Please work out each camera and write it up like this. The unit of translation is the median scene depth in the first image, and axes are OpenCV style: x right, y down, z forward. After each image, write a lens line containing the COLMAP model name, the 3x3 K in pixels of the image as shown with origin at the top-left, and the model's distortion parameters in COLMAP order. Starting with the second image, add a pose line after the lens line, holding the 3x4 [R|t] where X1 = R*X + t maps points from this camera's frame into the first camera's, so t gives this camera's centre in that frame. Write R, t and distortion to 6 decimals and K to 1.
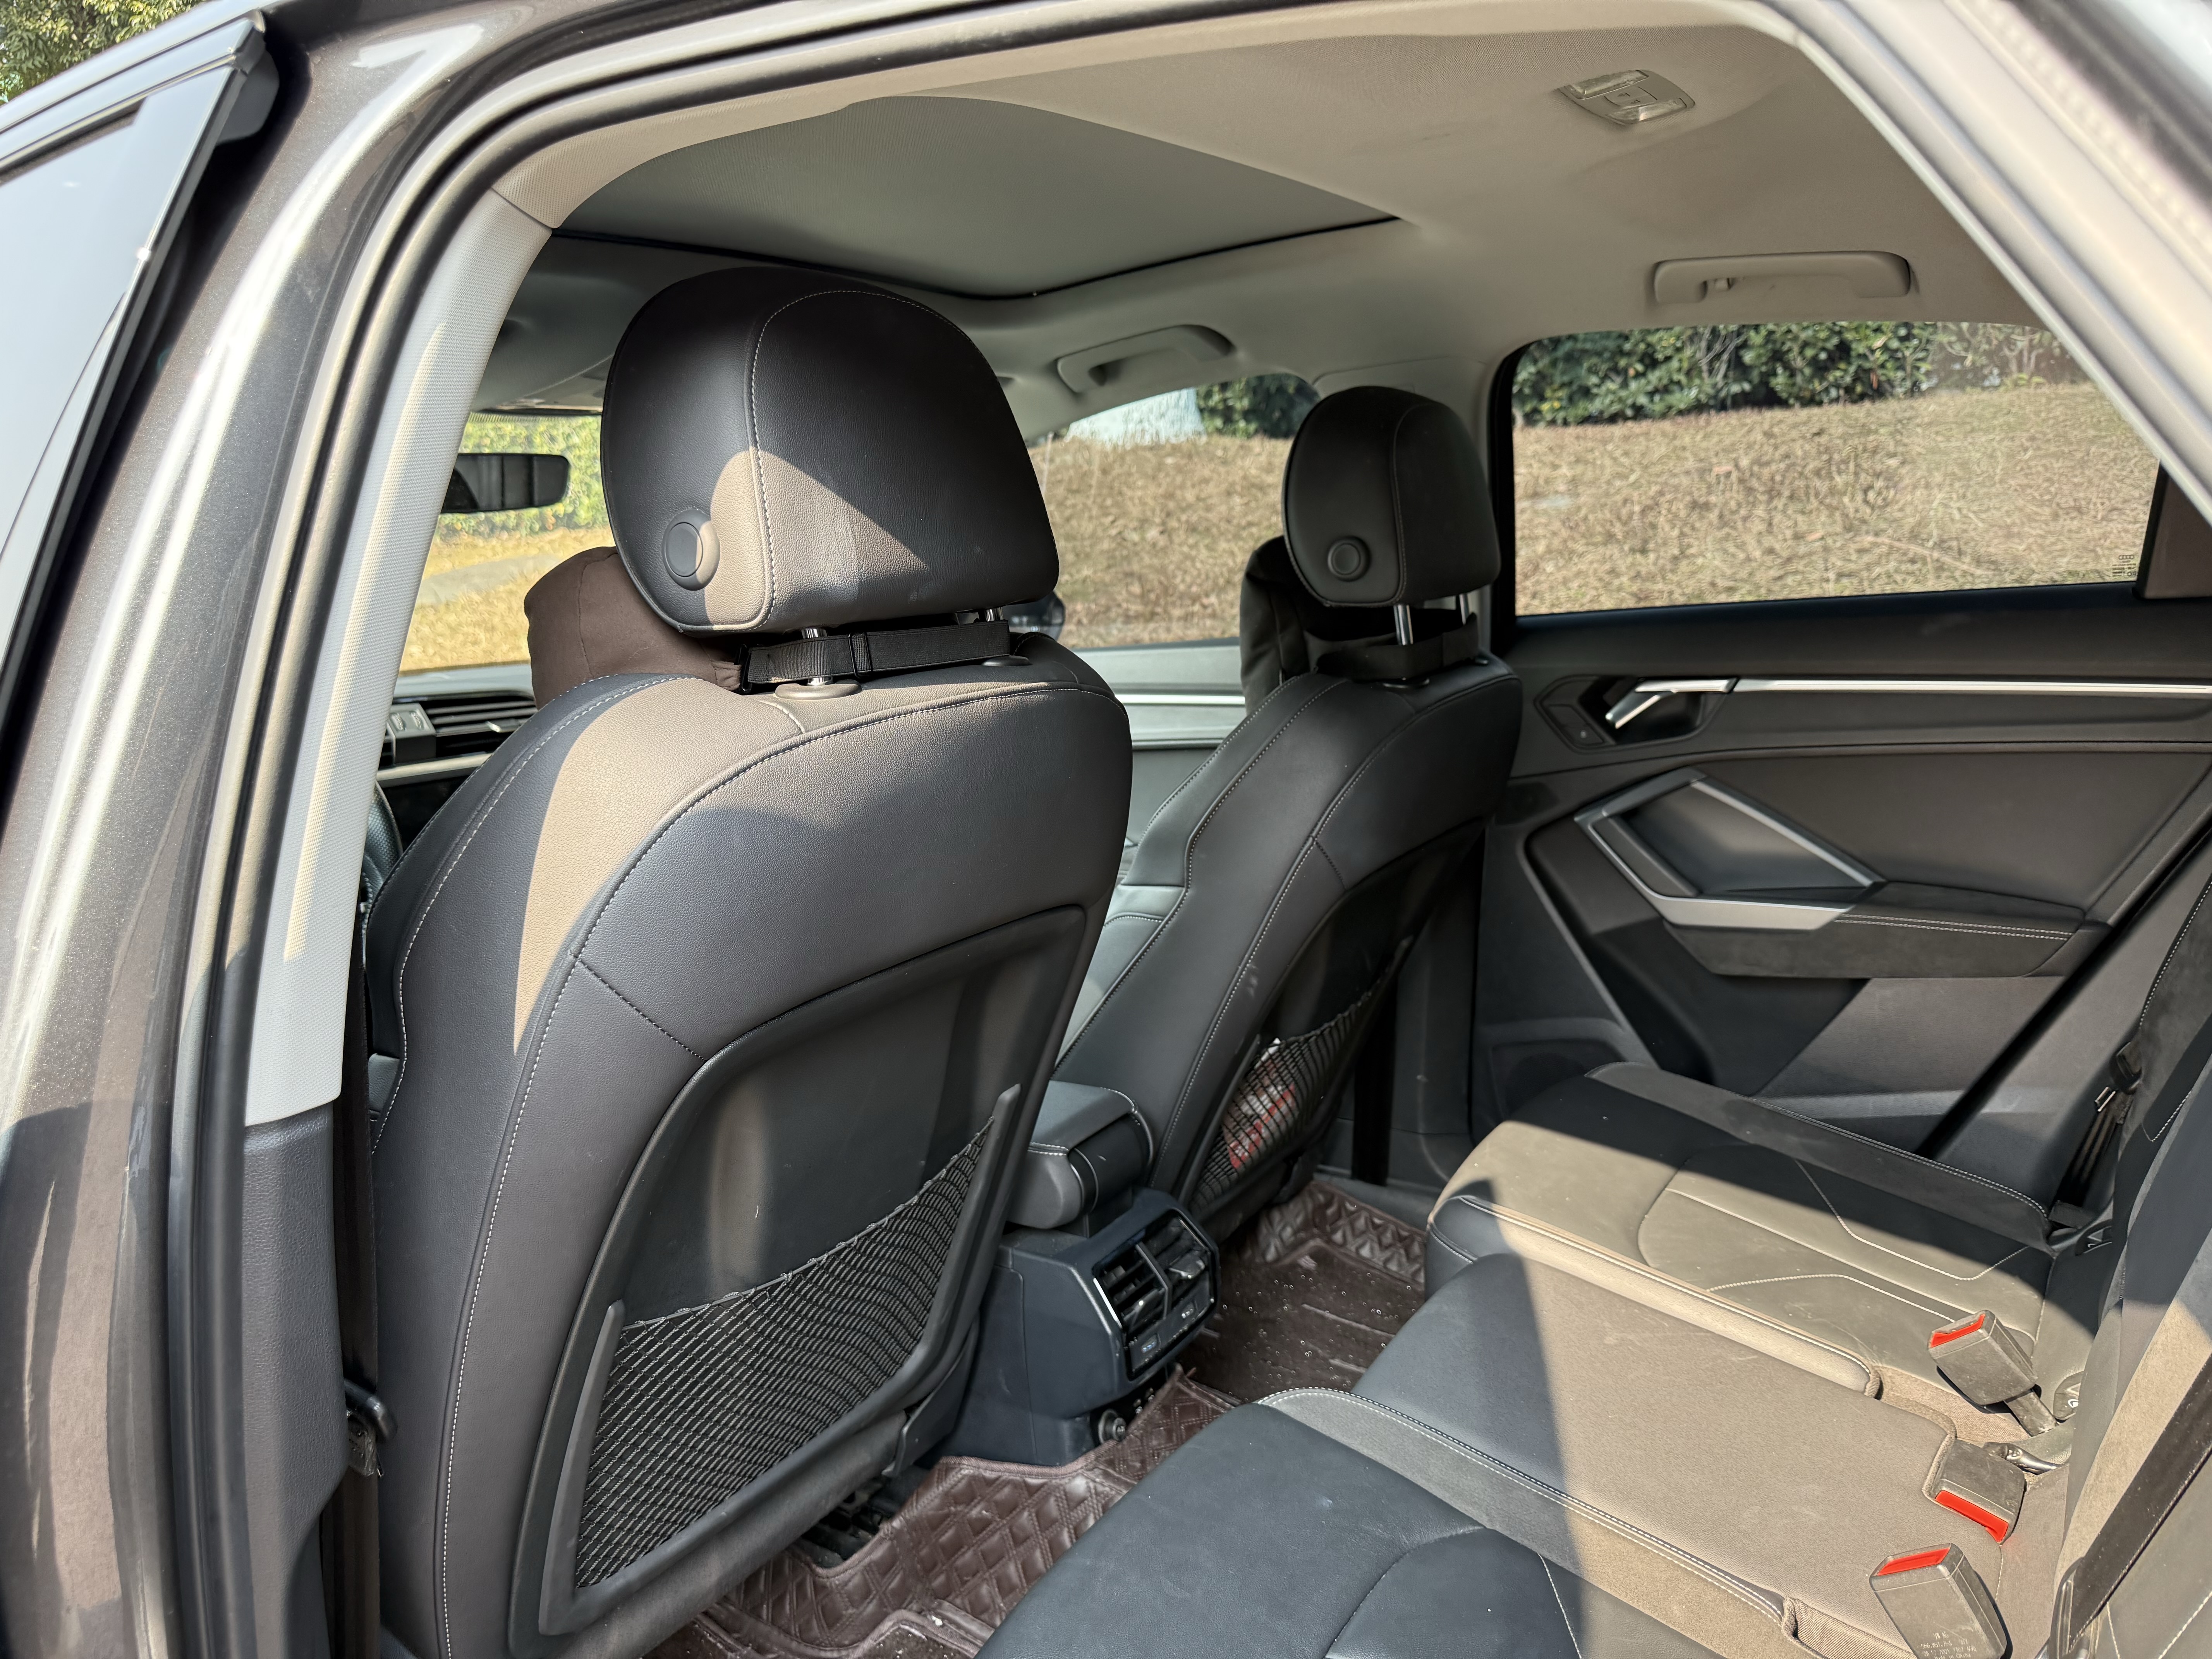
lens RADIAL K [[1616.2, 0, 1099.9], [0, 1616.2, 801.8], [0, 0, 1]] dist [0.039258, -0.057909]
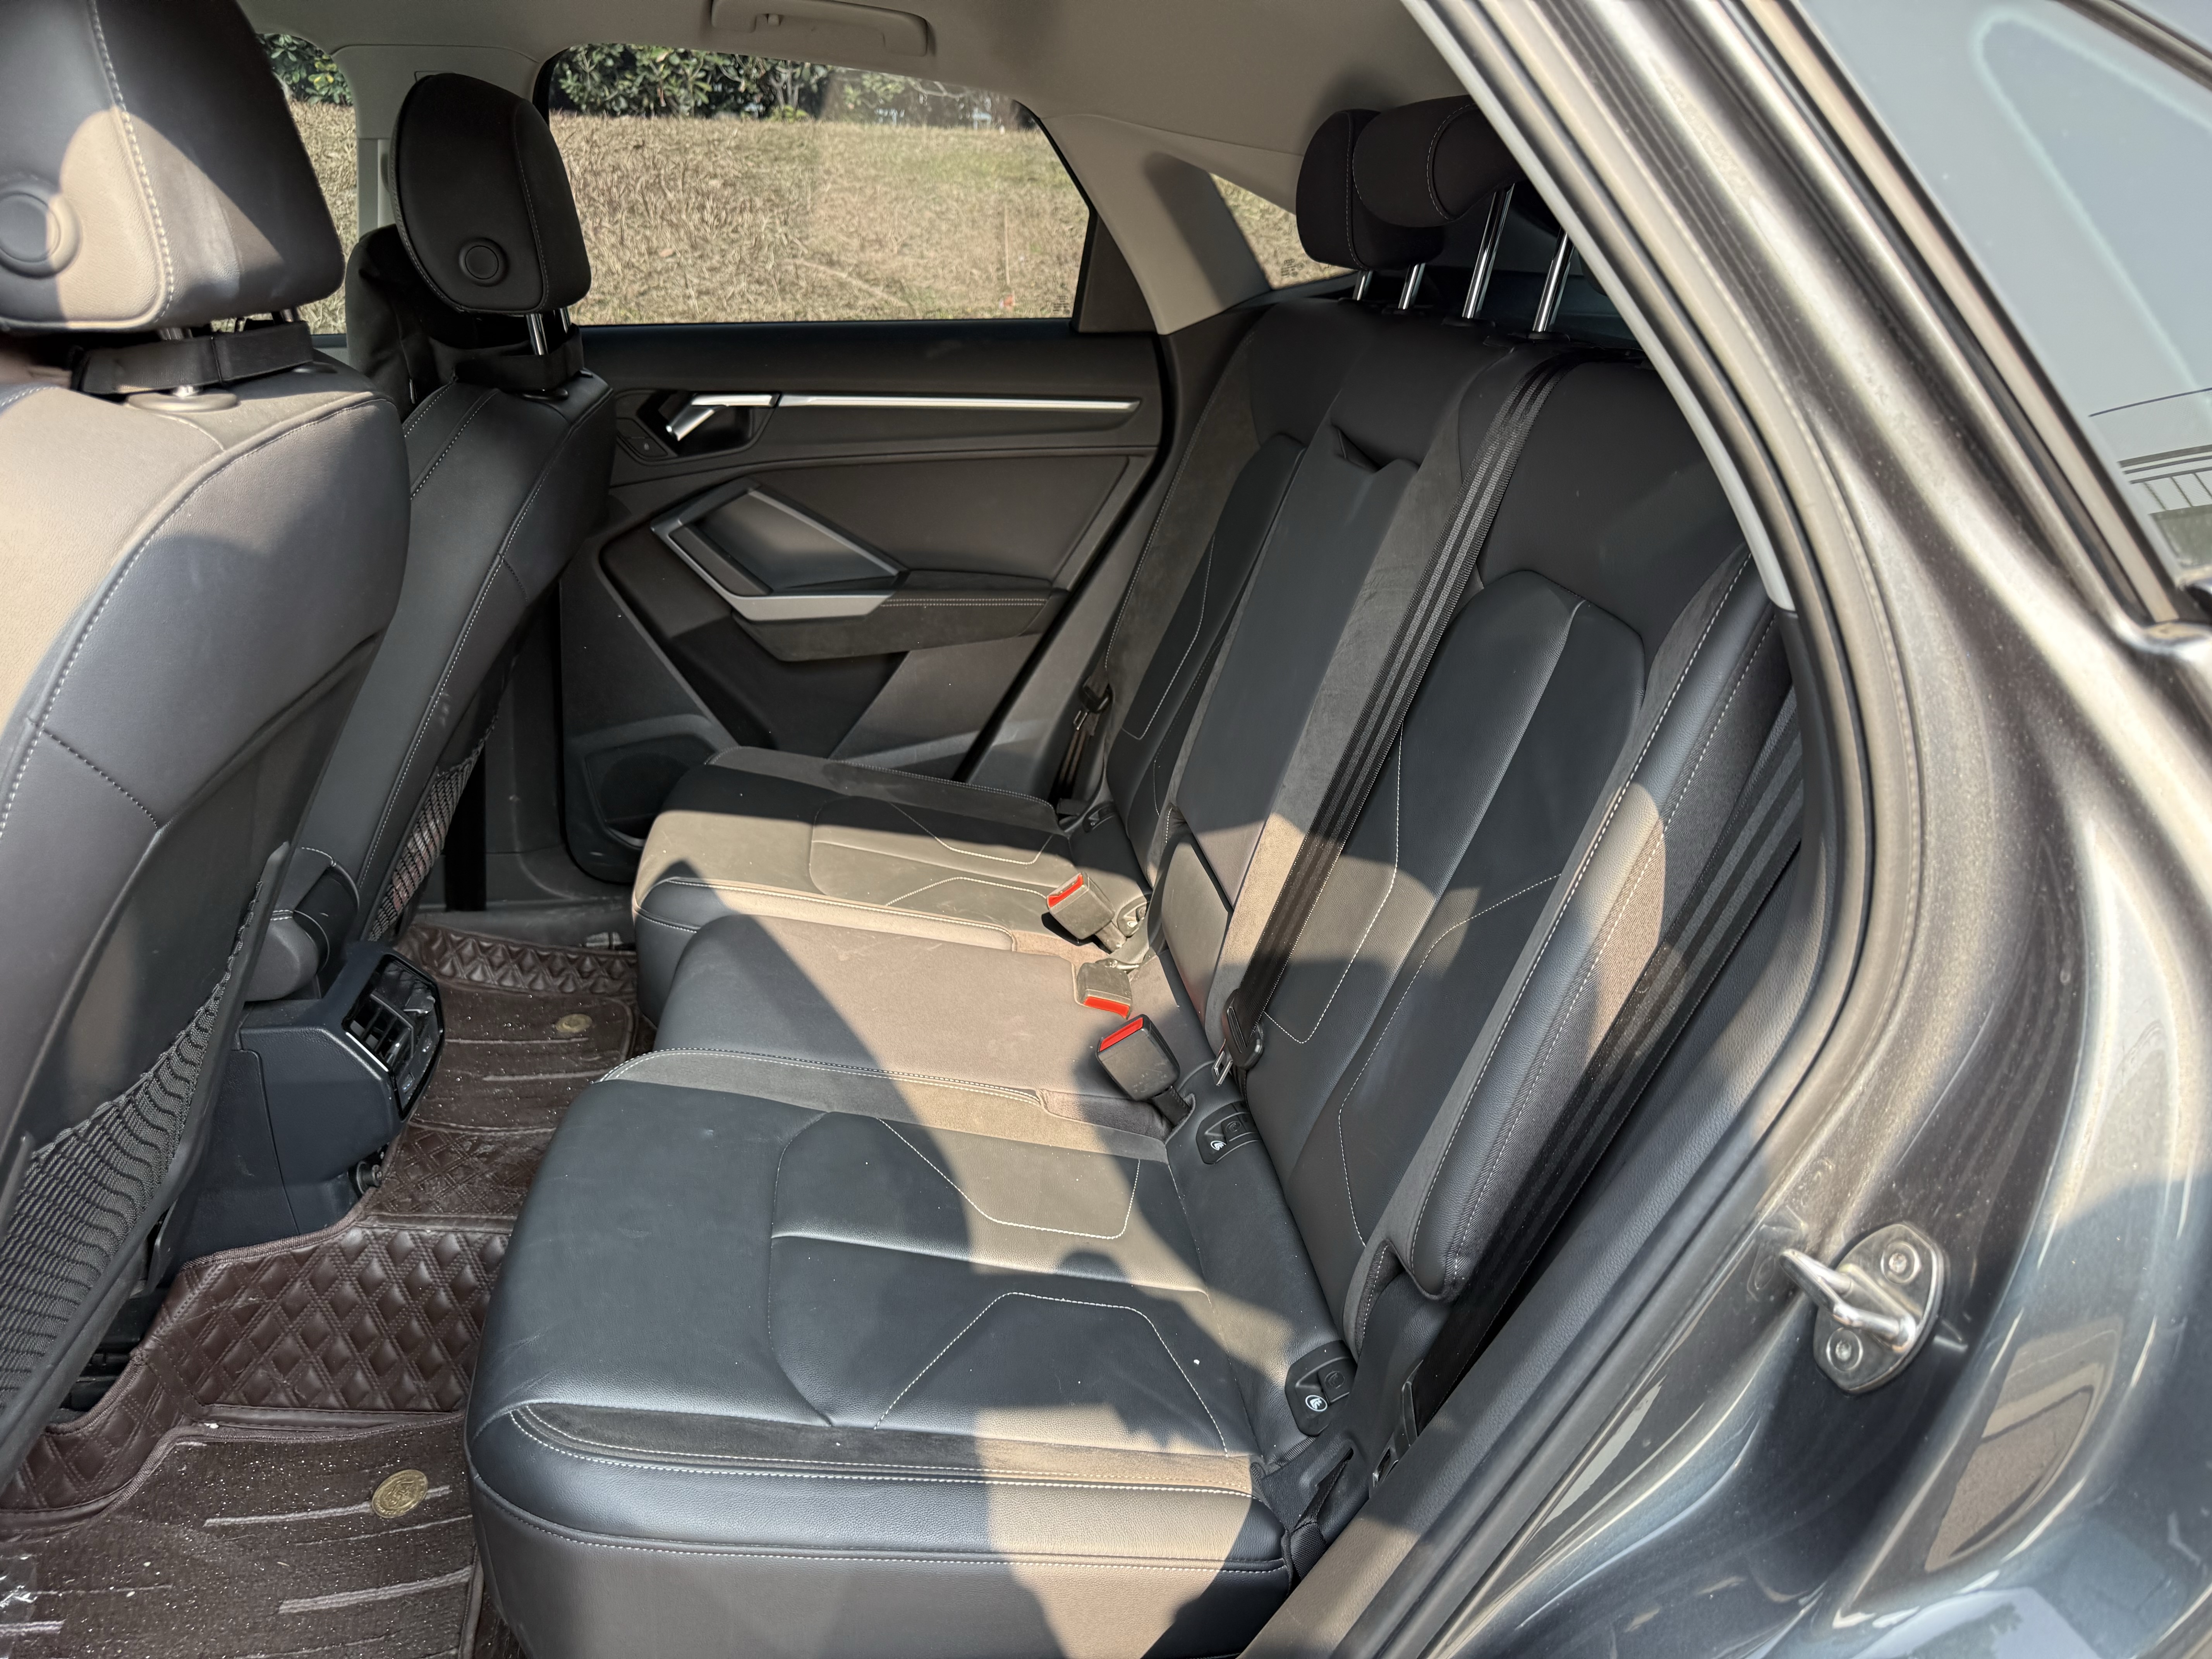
lens RADIAL K [[1678.4, 0, 1101.8], [0, 1678.4, 869.2], [0, 0, 1]] dist [0.044374, -0.110802]
pose [[0.711244, -0.184214, 0.678379, -0.320544], [0.046586, 0.975282, 0.215996, 0.003023], [-0.701400, -0.122023, 0.702245, -0.008455]]
